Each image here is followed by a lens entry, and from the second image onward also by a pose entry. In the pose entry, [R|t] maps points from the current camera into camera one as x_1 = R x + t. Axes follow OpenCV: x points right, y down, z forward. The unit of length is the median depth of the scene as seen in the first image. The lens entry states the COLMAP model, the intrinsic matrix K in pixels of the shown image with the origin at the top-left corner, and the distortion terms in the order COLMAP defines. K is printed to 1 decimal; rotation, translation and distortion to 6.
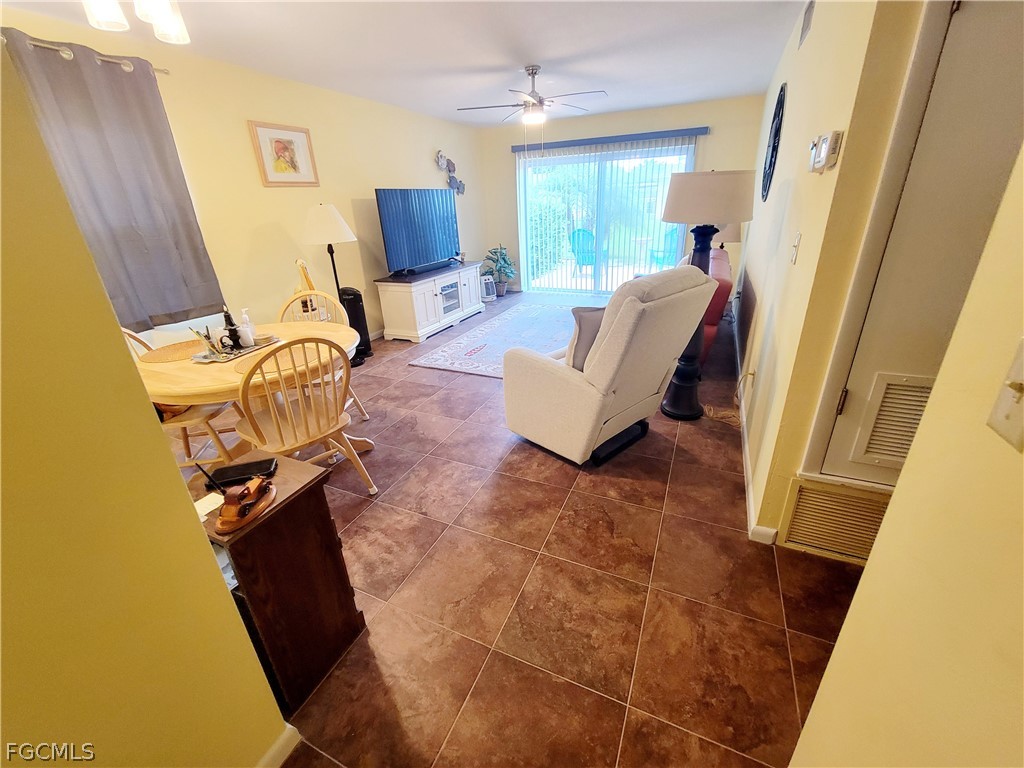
lens RADIAL K [[421.2, 0, 512.8], [0, 421.2, 379.1], [0, 0, 1]] dist [0.000229, -0.001092]
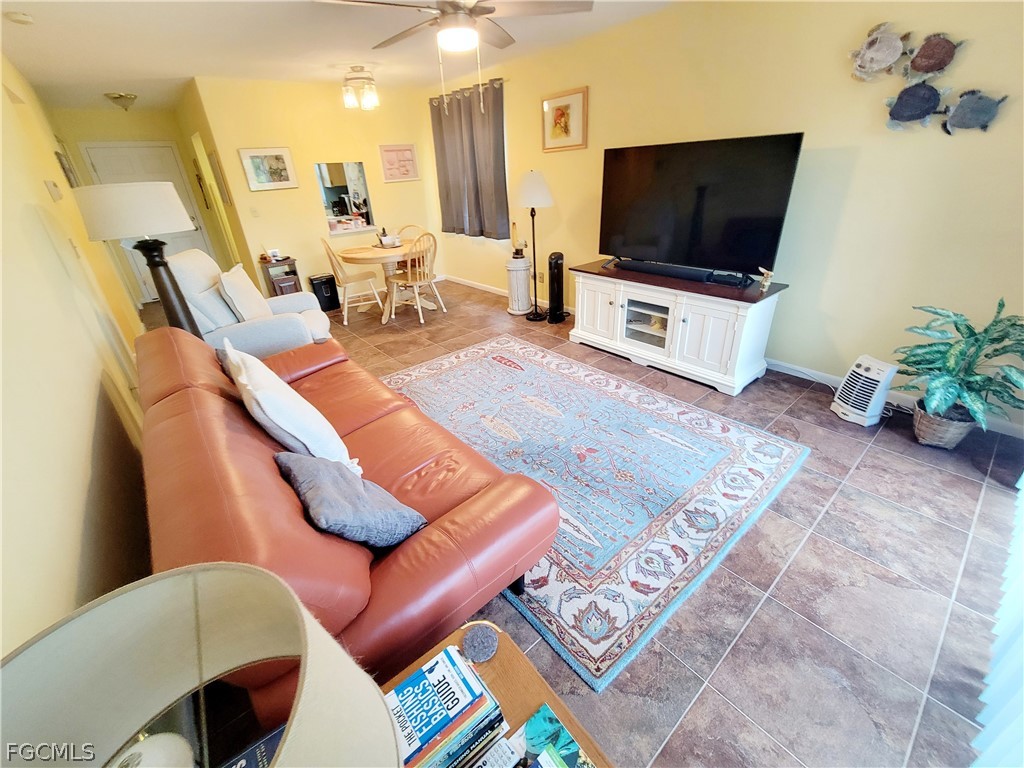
lens RADIAL K [[421.2, 0, 511.3], [0, 421.2, 382.1], [0, 0, 1]] dist [0.000229, -0.001092]
pose [[-0.429640, 0.462365, -0.775647, 0.702003], [-0.289589, 0.743048, 0.603340, -0.668381], [0.855306, 0.483837, -0.185347, 1.458888]]
